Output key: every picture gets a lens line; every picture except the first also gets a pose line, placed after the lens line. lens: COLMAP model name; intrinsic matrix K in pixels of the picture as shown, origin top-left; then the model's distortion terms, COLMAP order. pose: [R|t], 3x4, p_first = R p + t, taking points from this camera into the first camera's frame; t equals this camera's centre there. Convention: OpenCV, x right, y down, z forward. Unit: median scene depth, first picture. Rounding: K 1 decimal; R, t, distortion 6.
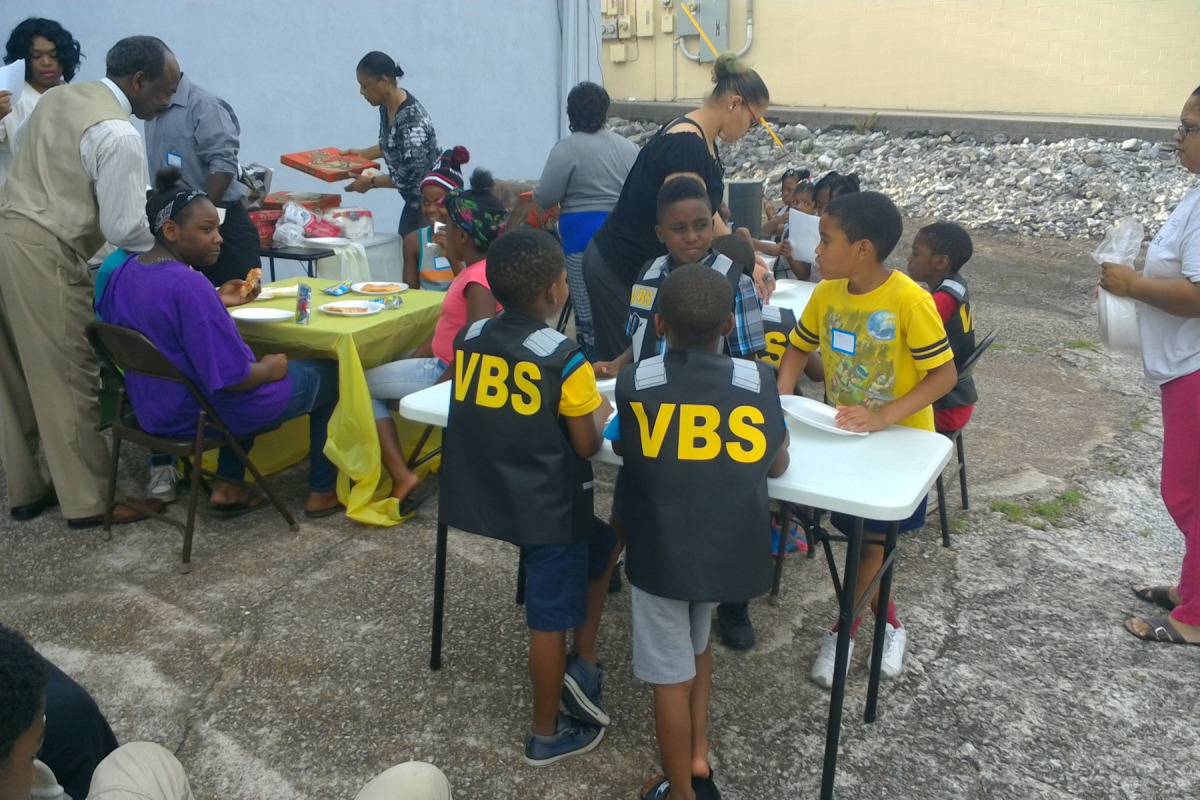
lens RADIAL K [[1085.5, 0, 600.0], [0, 1085.5, 400.0], [0, 0, 1]] dist [0.146096, -0.317349]
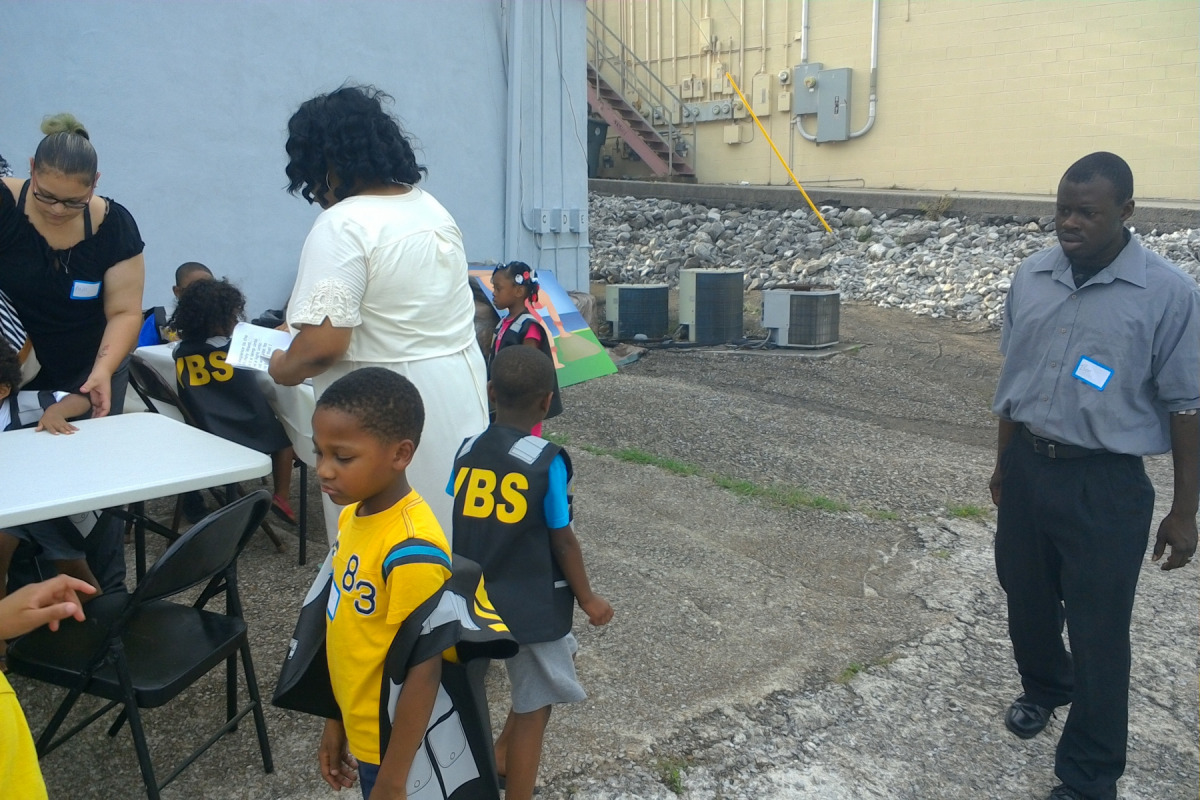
lens RADIAL K [[1085.5, 0, 600.0], [0, 1085.5, 400.0], [0, 0, 1]] dist [0.146096, -0.317349]
pose [[0.973862, 0.047180, -0.222187, 0.184114], [-0.064233, 0.995466, -0.070156, -0.029302], [0.217870, 0.082594, 0.972477, 0.137663]]
